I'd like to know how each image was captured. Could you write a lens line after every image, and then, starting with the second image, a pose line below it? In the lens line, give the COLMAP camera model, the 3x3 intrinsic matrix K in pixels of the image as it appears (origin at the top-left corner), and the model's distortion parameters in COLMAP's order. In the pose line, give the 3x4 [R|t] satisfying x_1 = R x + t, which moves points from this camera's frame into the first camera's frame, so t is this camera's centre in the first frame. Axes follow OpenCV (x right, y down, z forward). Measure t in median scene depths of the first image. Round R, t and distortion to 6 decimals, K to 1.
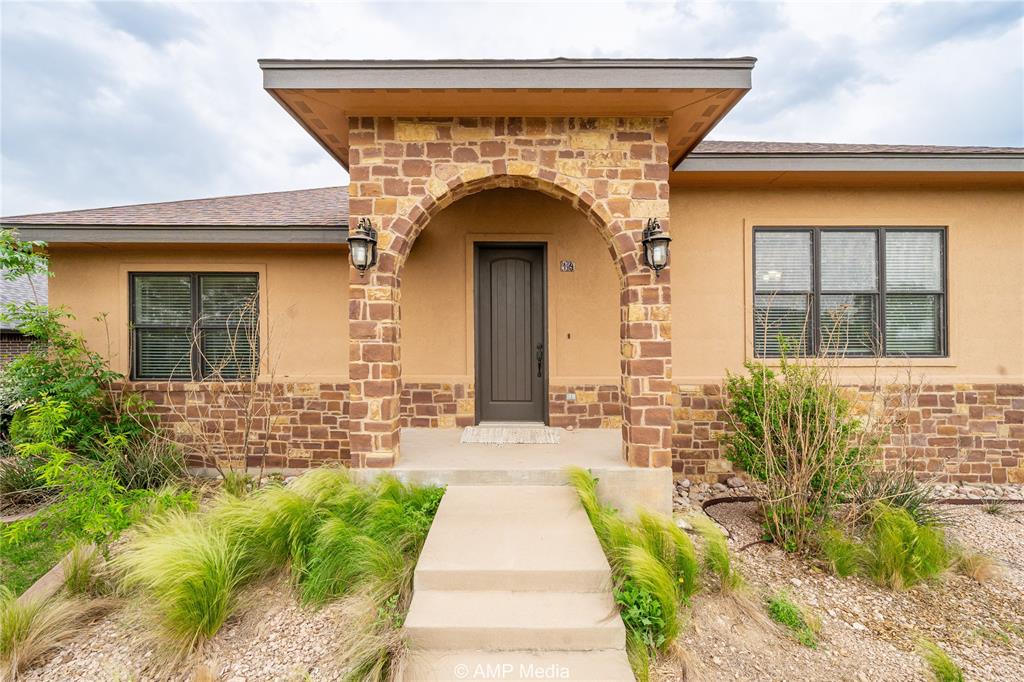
lens RADIAL K [[431.4, 0, 506.9], [0, 431.4, 338.0], [0, 0, 1]] dist [-0.000612, -0.000555]
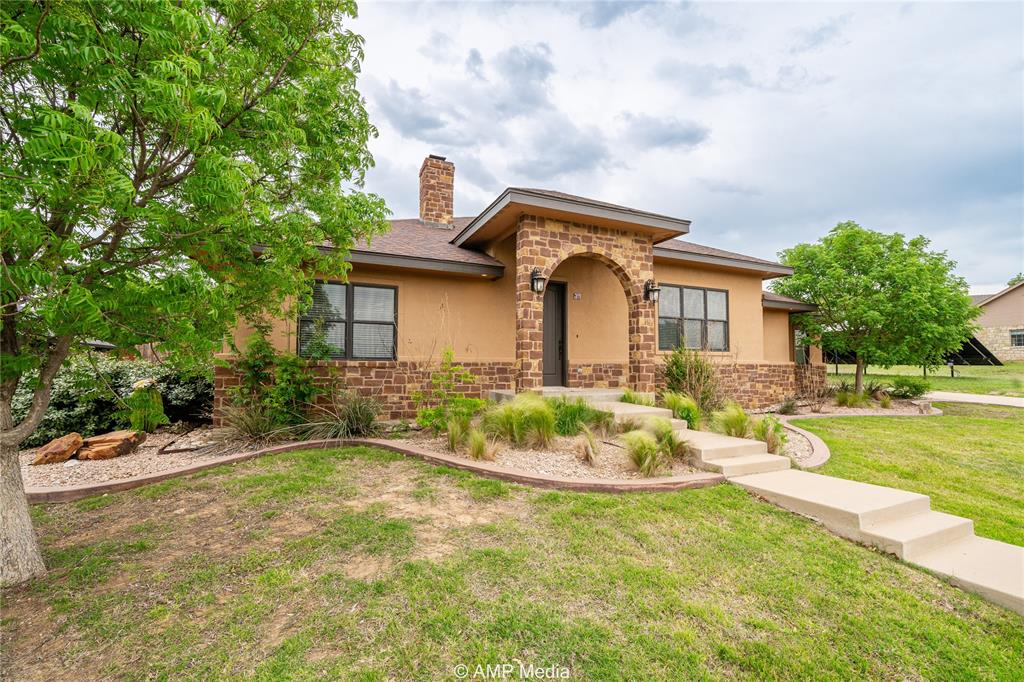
lens RADIAL K [[431.4, 0, 519.1], [0, 431.4, 345.3], [0, 0, 1]] dist [-0.000612, -0.000555]
pose [[0.907333, 0.021275, 0.419874, -1.182778], [-0.004442, 0.999148, -0.041026, 0.155145], [-0.420389, 0.035359, 0.906655, -0.719447]]
